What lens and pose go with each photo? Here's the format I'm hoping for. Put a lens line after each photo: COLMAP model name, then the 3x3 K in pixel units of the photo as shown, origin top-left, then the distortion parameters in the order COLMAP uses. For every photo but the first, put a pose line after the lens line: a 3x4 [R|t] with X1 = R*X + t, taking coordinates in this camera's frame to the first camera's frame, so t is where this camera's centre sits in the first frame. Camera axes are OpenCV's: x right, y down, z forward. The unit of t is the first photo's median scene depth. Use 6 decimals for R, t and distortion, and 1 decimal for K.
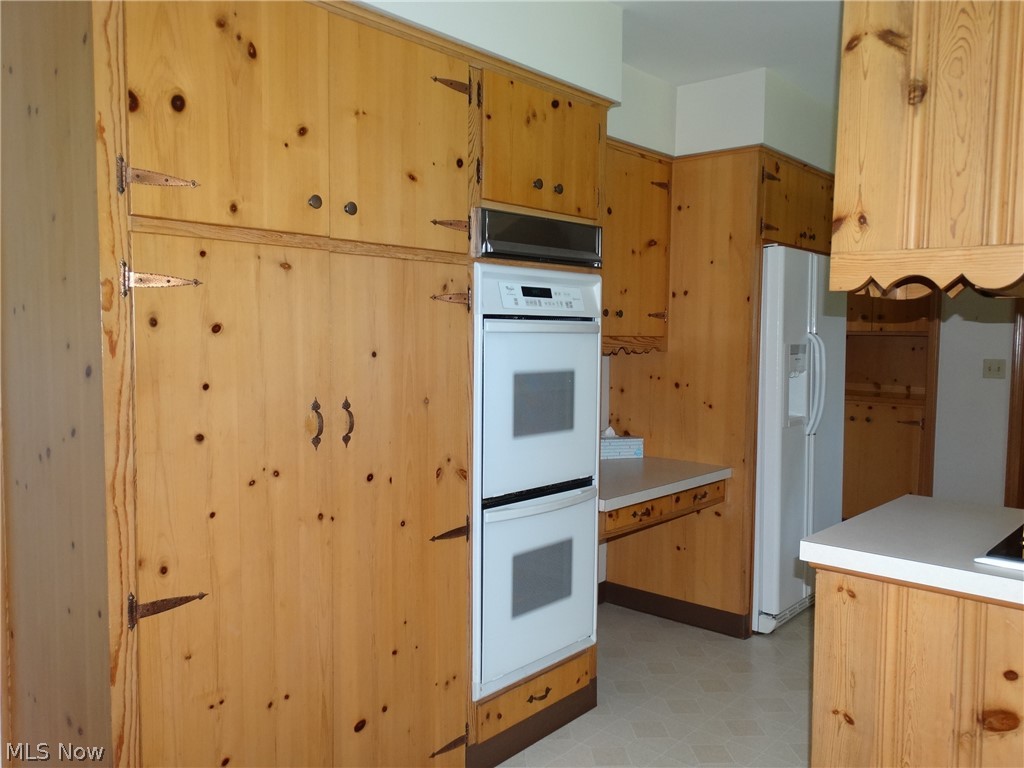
lens RADIAL K [[804.2, 0, 510.8], [0, 804.2, 383.7], [0, 0, 1]] dist [0.008804, 0.000488]
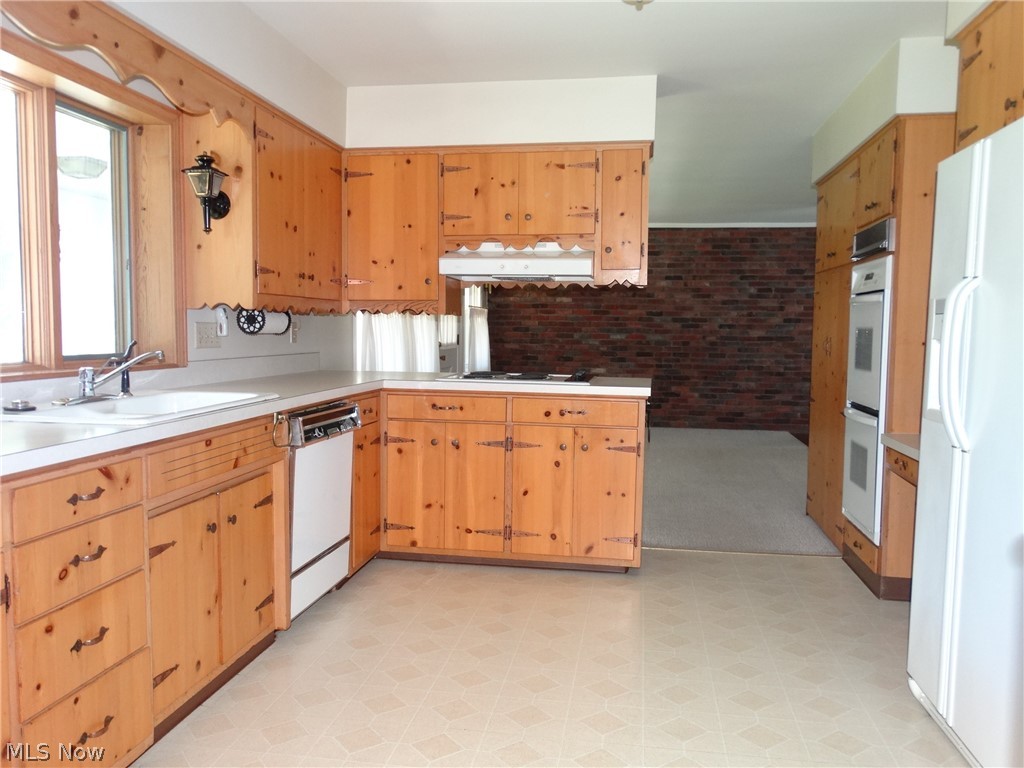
lens RADIAL K [[804.2, 0, 522.3], [0, 804.2, 380.5], [0, 0, 1]] dist [0.008804, 0.000488]
pose [[-0.833822, 0.017114, -0.551767, 1.457132], [-0.055887, 0.991767, 0.115216, -0.059412], [0.549197, 0.126906, -0.826001, 1.950712]]
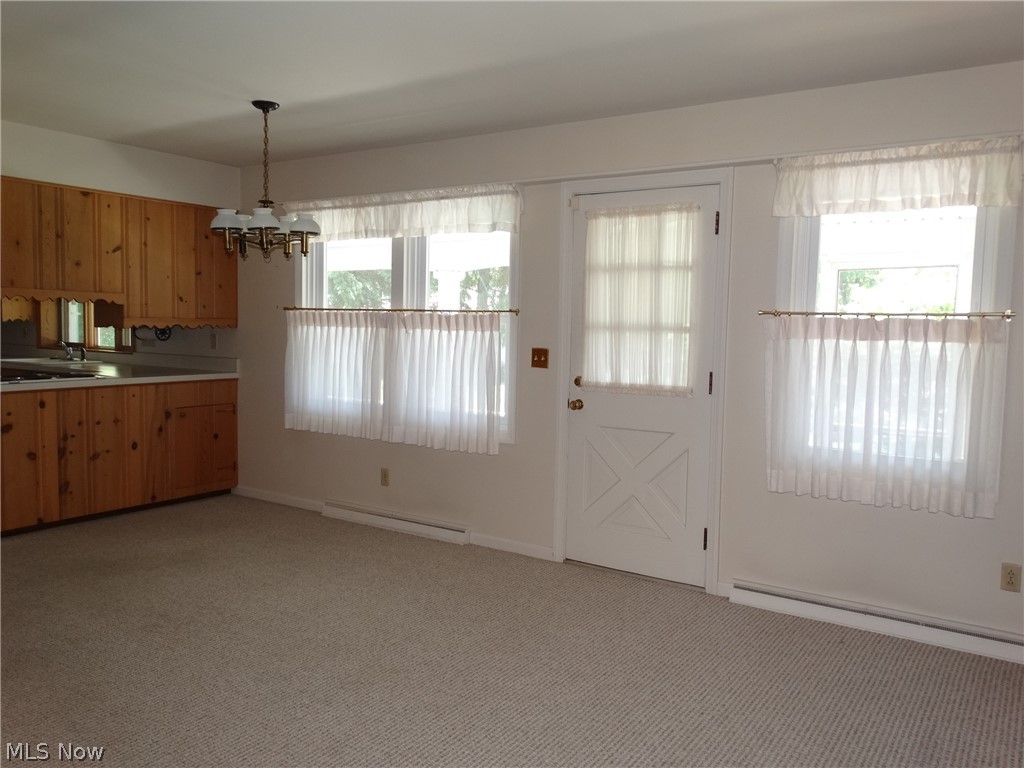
lens RADIAL K [[804.2, 0, 508.8], [0, 804.2, 378.0], [0, 0, 1]] dist [0.008804, 0.000488]
pose [[-0.136864, -0.081001, 0.987272, -1.712856], [0.044542, 0.995140, 0.087822, 0.003503], [-0.989588, 0.055995, -0.132591, -0.364309]]
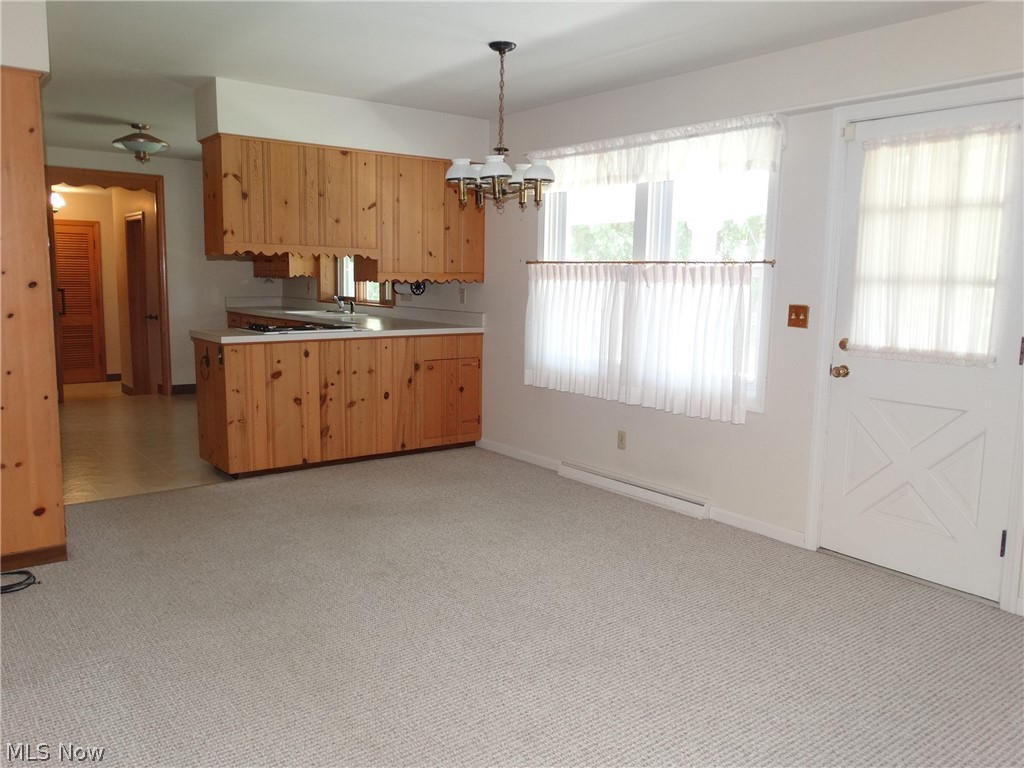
lens RADIAL K [[804.2, 0, 511.7], [0, 804.2, 381.7], [0, 0, 1]] dist [0.008804, 0.000488]
pose [[0.185864, -0.137318, 0.972933, -1.583325], [0.049968, 0.990226, 0.130214, 0.014659], [-0.981304, 0.024413, 0.190909, -0.425254]]
